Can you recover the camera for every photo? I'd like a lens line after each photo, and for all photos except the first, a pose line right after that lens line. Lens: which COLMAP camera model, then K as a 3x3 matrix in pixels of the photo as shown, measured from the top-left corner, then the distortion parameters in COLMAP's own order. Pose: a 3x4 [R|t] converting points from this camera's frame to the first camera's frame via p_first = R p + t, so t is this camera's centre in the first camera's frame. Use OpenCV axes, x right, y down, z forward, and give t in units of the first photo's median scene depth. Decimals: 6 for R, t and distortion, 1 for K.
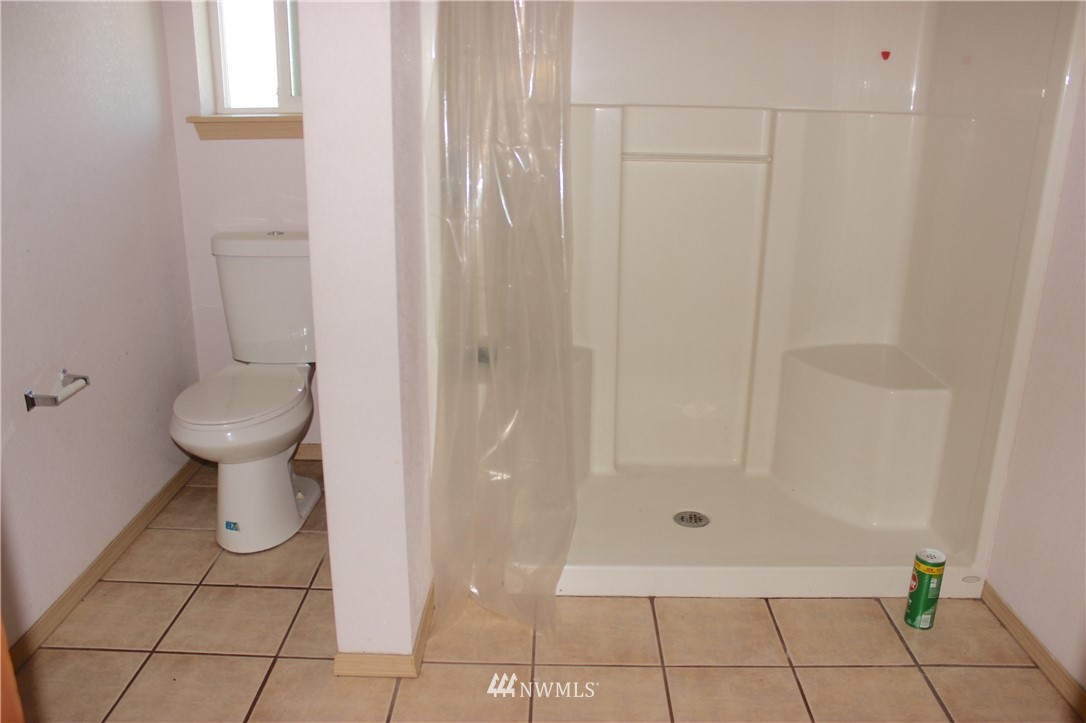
lens RADIAL K [[914.2, 0, 543.3], [0, 914.2, 362.3], [0, 0, 1]] dist [-0.143601, 0.112944]
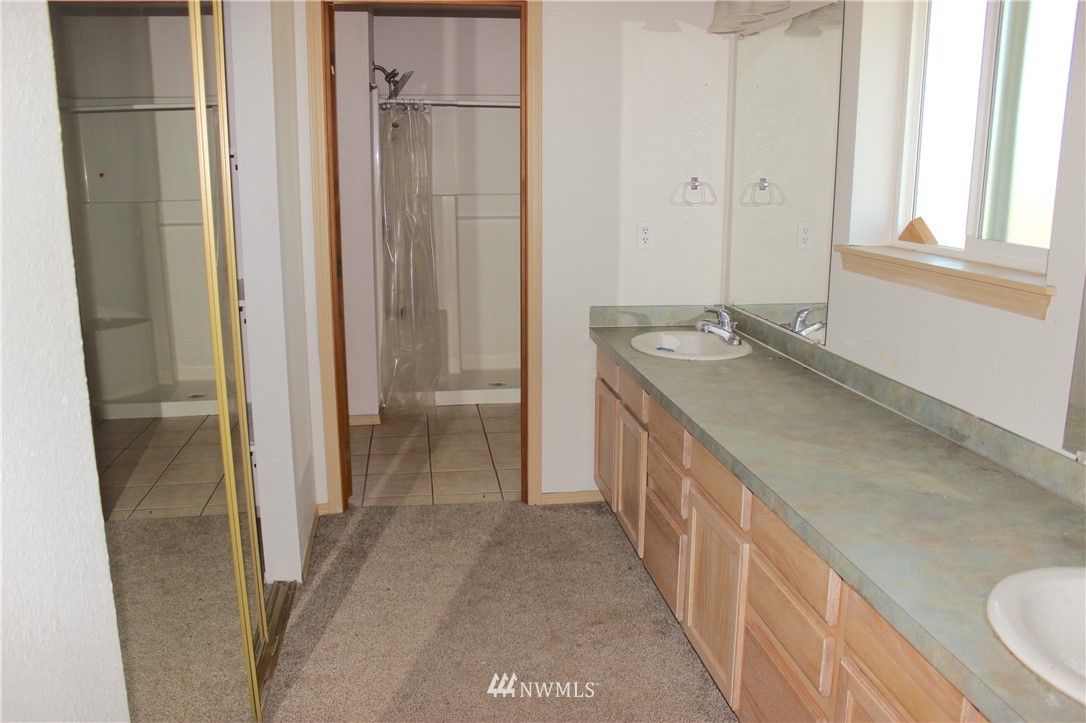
lens RADIAL K [[914.2, 0, 542.4], [0, 914.2, 364.0], [0, 0, 1]] dist [-0.143601, 0.112944]
pose [[0.987039, -0.045279, 0.153958, -0.059348], [0.059463, 0.994272, -0.088806, 0.319784], [-0.149055, 0.096810, 0.984079, -1.118145]]
